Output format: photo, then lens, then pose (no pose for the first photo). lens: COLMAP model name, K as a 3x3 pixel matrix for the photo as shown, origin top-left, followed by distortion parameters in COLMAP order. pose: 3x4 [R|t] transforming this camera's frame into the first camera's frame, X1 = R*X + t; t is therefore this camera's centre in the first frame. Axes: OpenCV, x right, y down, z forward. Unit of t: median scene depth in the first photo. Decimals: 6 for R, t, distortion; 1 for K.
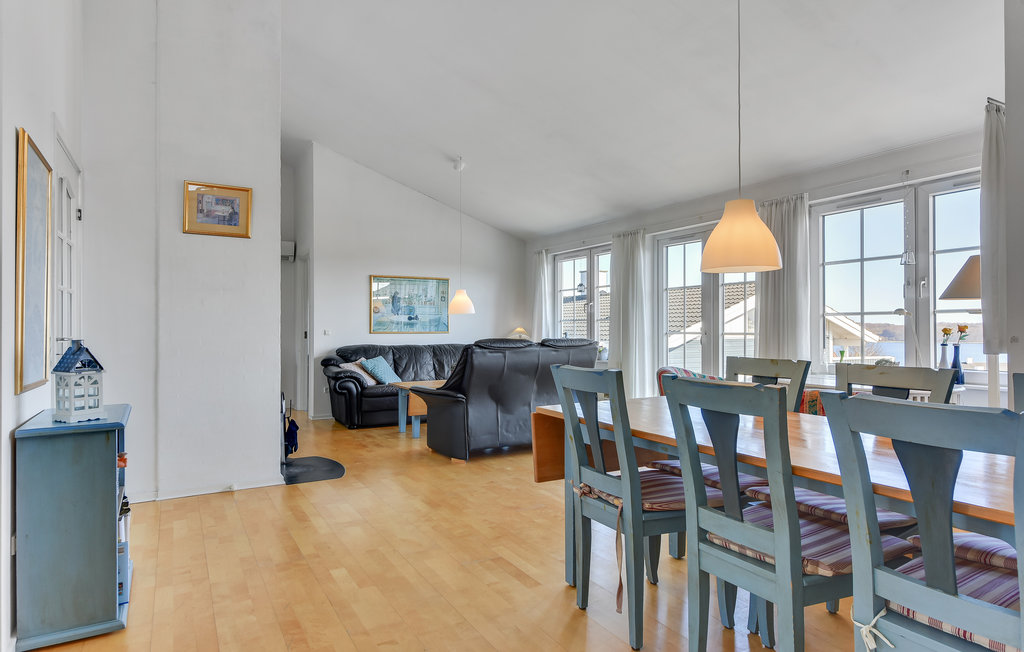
lens RADIAL K [[599.3, 0, 516.2], [0, 599.3, 322.9], [0, 0, 1]] dist [-0.000502, 0.000456]
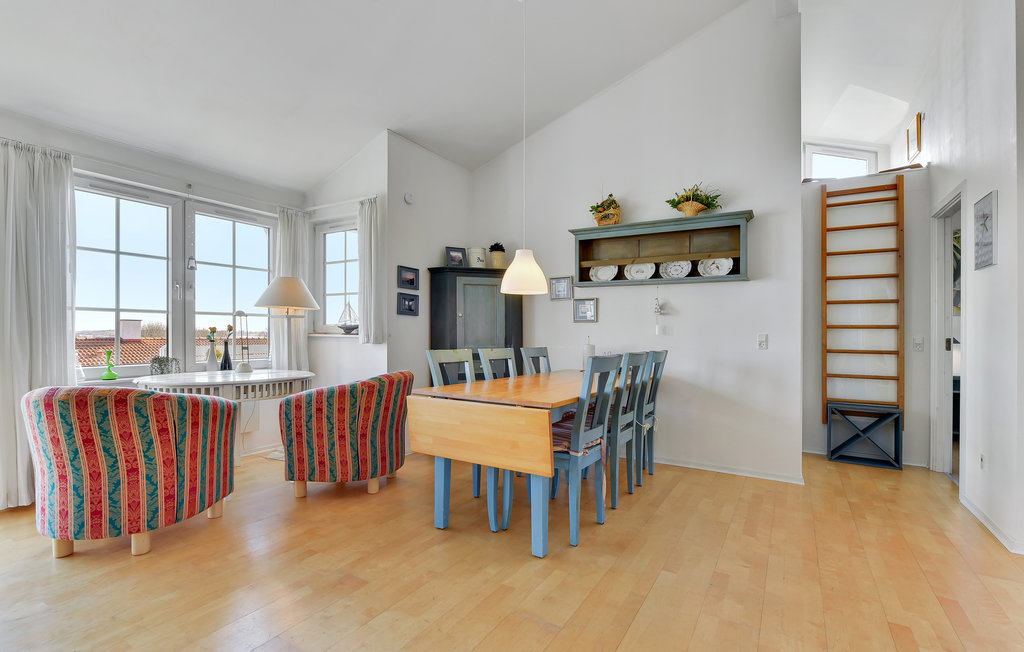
lens RADIAL K [[471.9, 0, 505.7], [0, 471.9, 324.8], [0, 0, 1]] dist [0.010428, -0.000744]
pose [[-0.483330, 0.010971, 0.875369, -0.253533], [-0.019187, 0.999549, -0.023121, 0.009323], [-0.875228, -0.027971, -0.482902, 0.573715]]
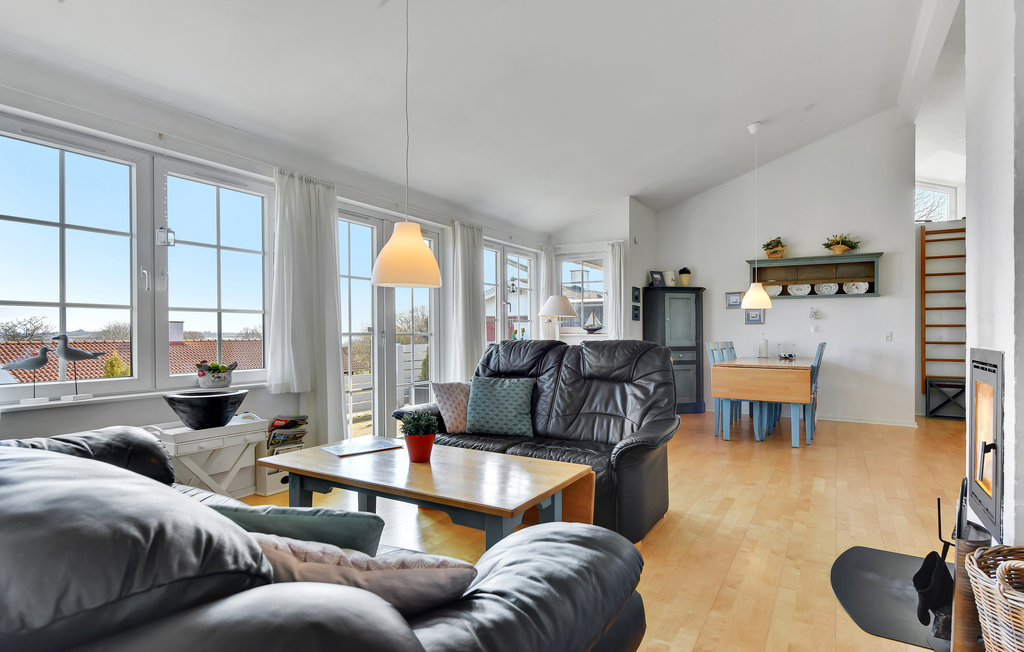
lens RADIAL K [[554.1, 0, 502.1], [0, 554.1, 325.7], [0, 0, 1]] dist [0.029452, 0.001346]
pose [[-0.494582, 0.006044, 0.869110, -0.446237], [-0.010981, 0.999853, -0.013202, 0.011809], [-0.869062, -0.016073, -0.494442, 1.140043]]
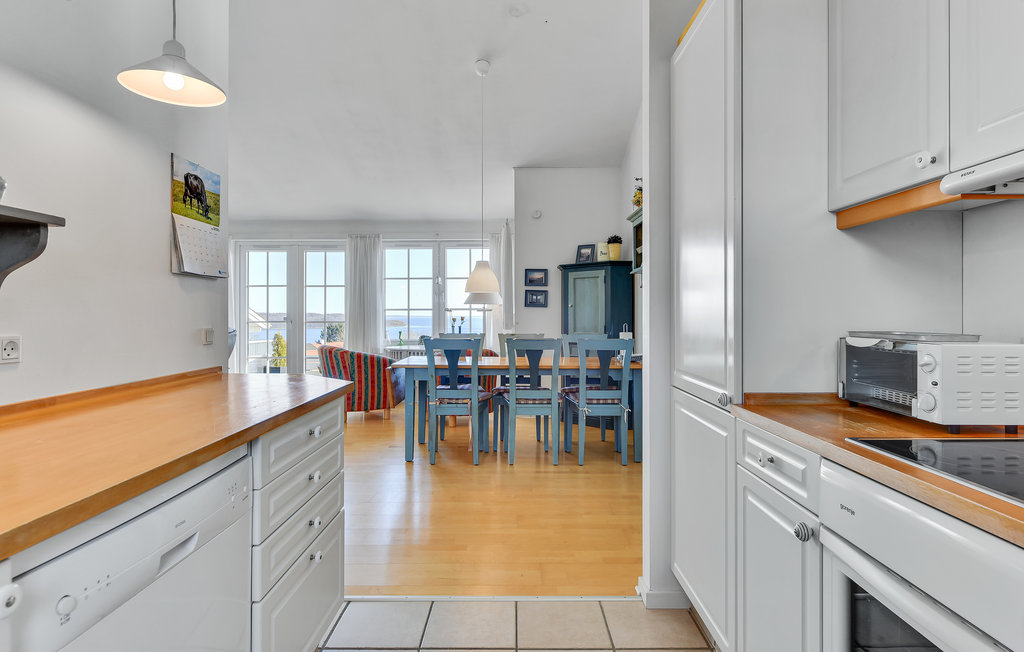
lens RADIAL K [[554.1, 0, 505.4], [0, 554.1, 319.4], [0, 0, 1]] dist [0.029452, 0.001346]
pose [[0.500780, -0.003220, 0.865569, -0.464982], [-0.010199, 0.999902, 0.009620, -0.003442], [-0.865514, -0.013645, 0.500698, -0.030732]]
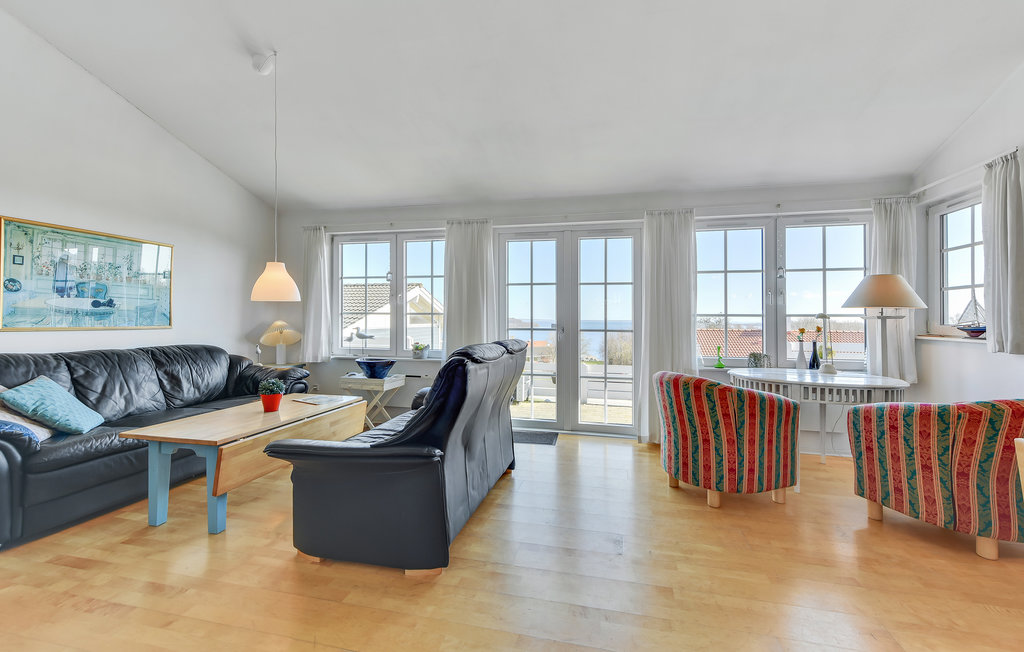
lens RADIAL K [[419.8, 0, 516.8], [0, 419.8, 317.0], [0, 0, 1]] dist [-0.001794, 0.001152]
pose [[0.675092, 0.012593, 0.737626, -0.242340], [-0.017598, 0.999845, -0.000963, -0.002141], [-0.737523, -0.012331, 0.675209, 0.509778]]
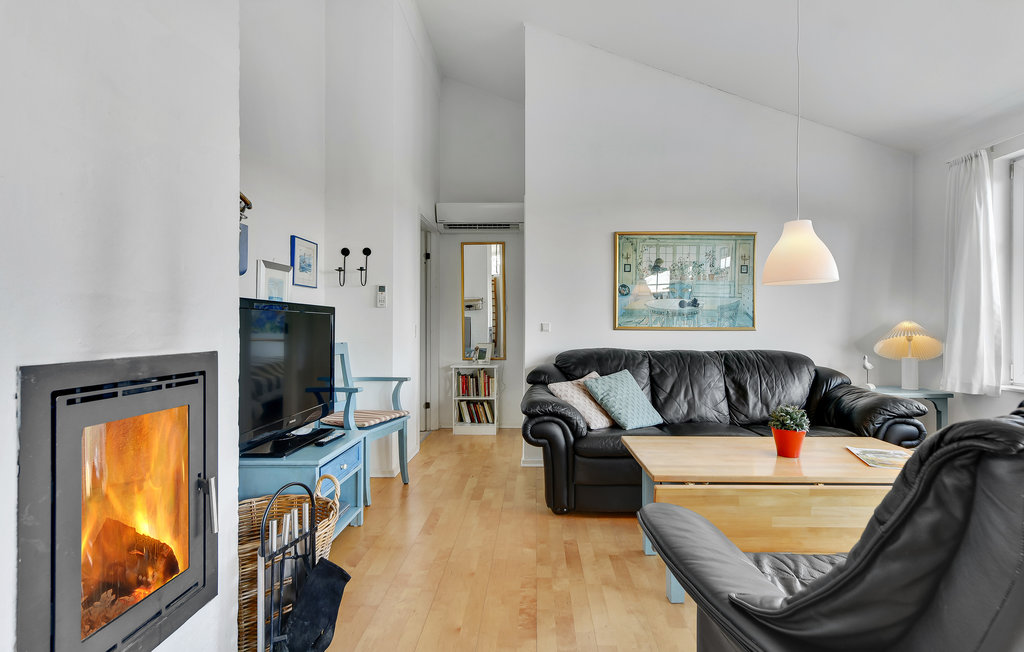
lens RADIAL K [[483.5, 0, 536.0], [0, 483.5, 327.4], [0, 0, 1]] dist [-0.000815, 0.000144]
pose [[0.870426, 0.008388, -0.492228, -0.084725], [0.000114, 0.999851, 0.017240, 0.008115], [0.492299, -0.015062, 0.870296, 0.627000]]
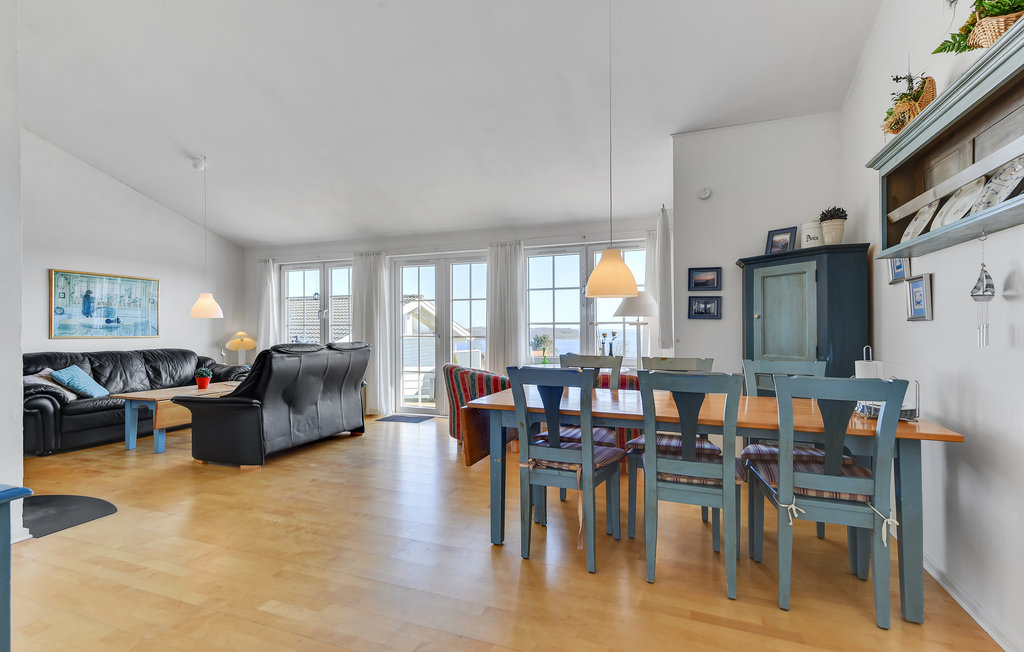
lens RADIAL K [[471.9, 0, 510.8], [0, 471.9, 326.9], [0, 0, 1]] dist [0.010428, -0.000744]
pose [[0.772579, 0.004617, 0.634901, -0.196347], [-0.006684, 0.999977, 0.000862, -0.004698], [-0.634883, -0.004910, 0.772593, 0.088385]]
